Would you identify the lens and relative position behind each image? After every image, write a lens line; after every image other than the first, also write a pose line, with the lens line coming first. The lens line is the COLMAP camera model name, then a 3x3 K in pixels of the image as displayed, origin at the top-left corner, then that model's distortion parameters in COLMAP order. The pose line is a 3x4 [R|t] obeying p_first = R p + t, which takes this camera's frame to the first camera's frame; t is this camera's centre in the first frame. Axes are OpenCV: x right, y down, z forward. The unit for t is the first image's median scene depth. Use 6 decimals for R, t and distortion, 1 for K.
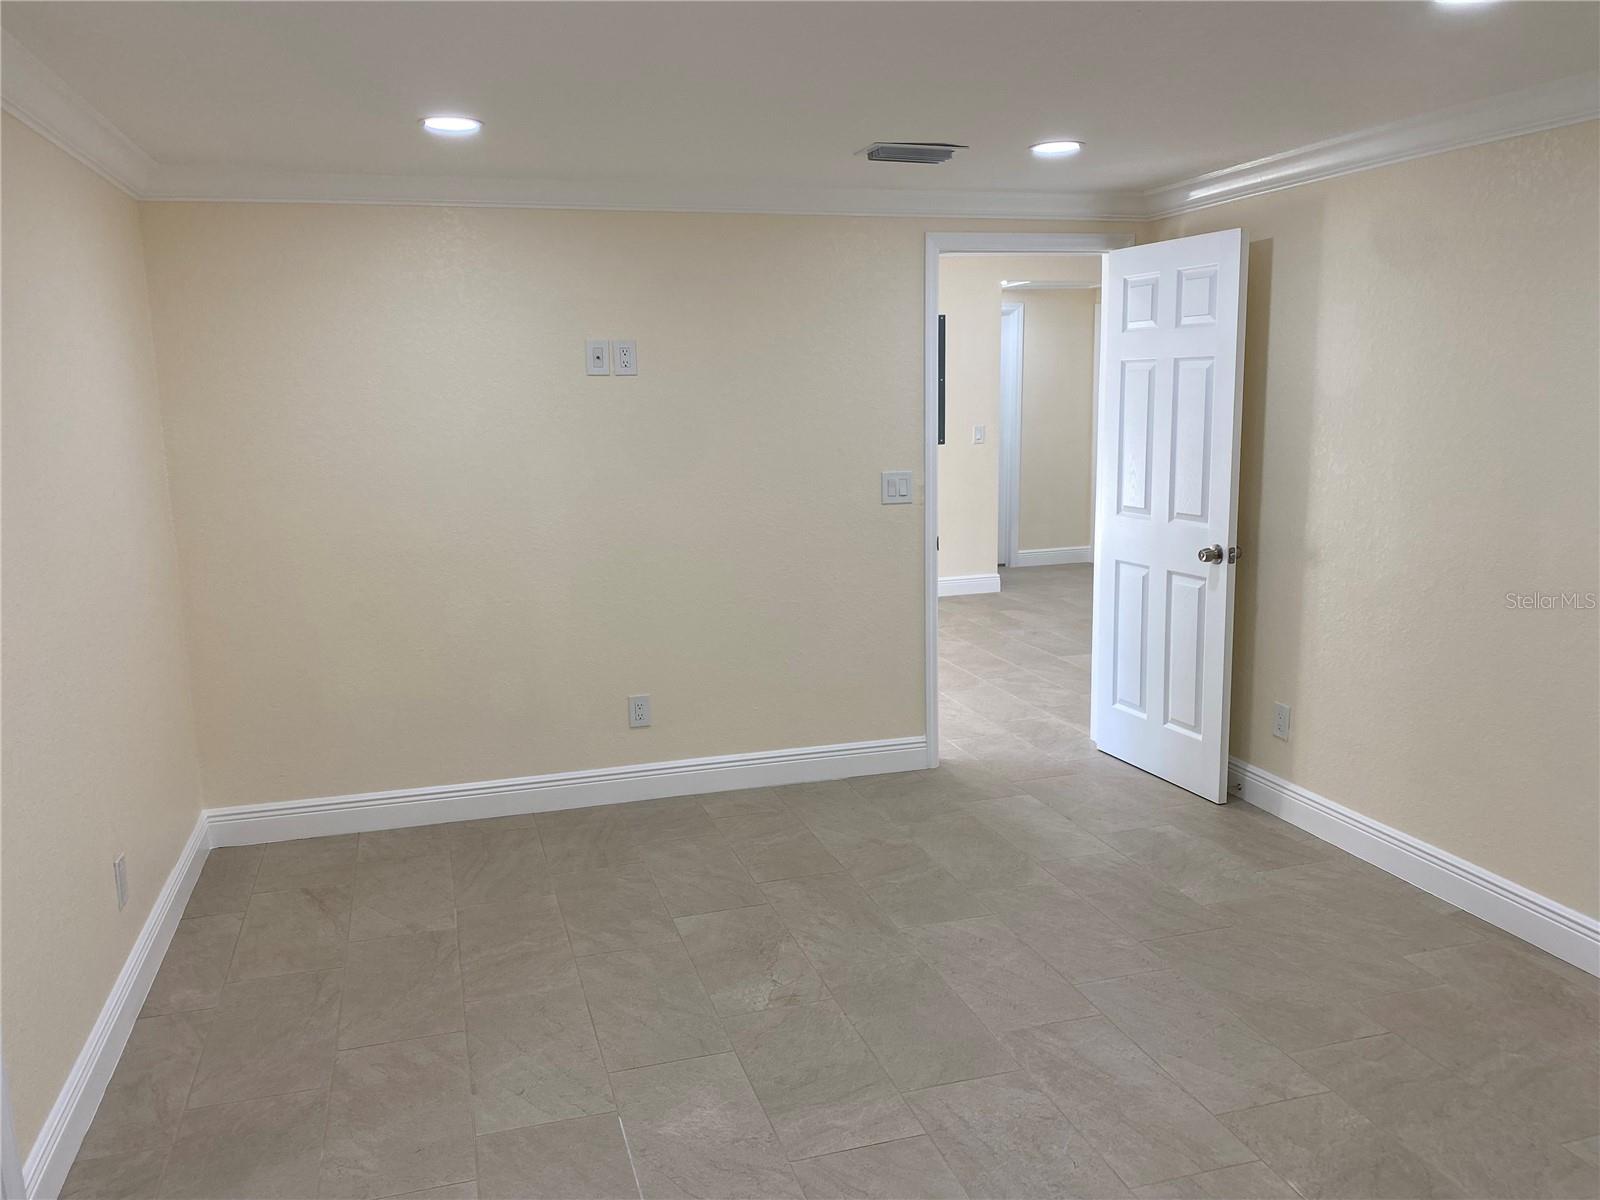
lens RADIAL K [[1230.6, 0, 800.0], [0, 1230.6, 600.0], [0, 0, 1]] dist [0.112527, -0.193737]
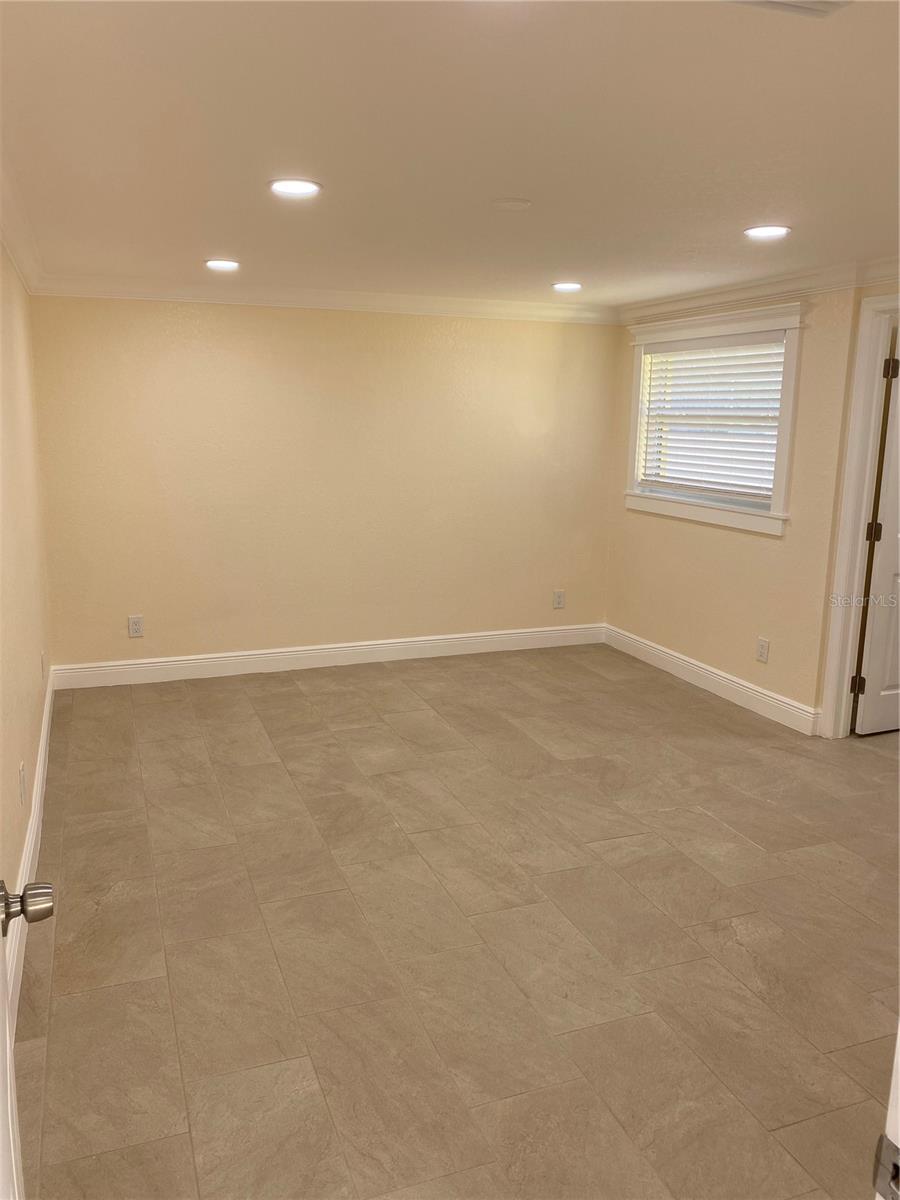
lens RADIAL K [[923.0, 0, 450.0], [0, 923.0, 600.0], [0, 0, 1]] dist [0.112527, -0.193737]
pose [[-0.997723, 0.015380, -0.065672, 0.323537], [-0.009840, 0.930053, 0.367295, -0.328517], [0.066728, 0.367105, -0.927783, 1.805241]]
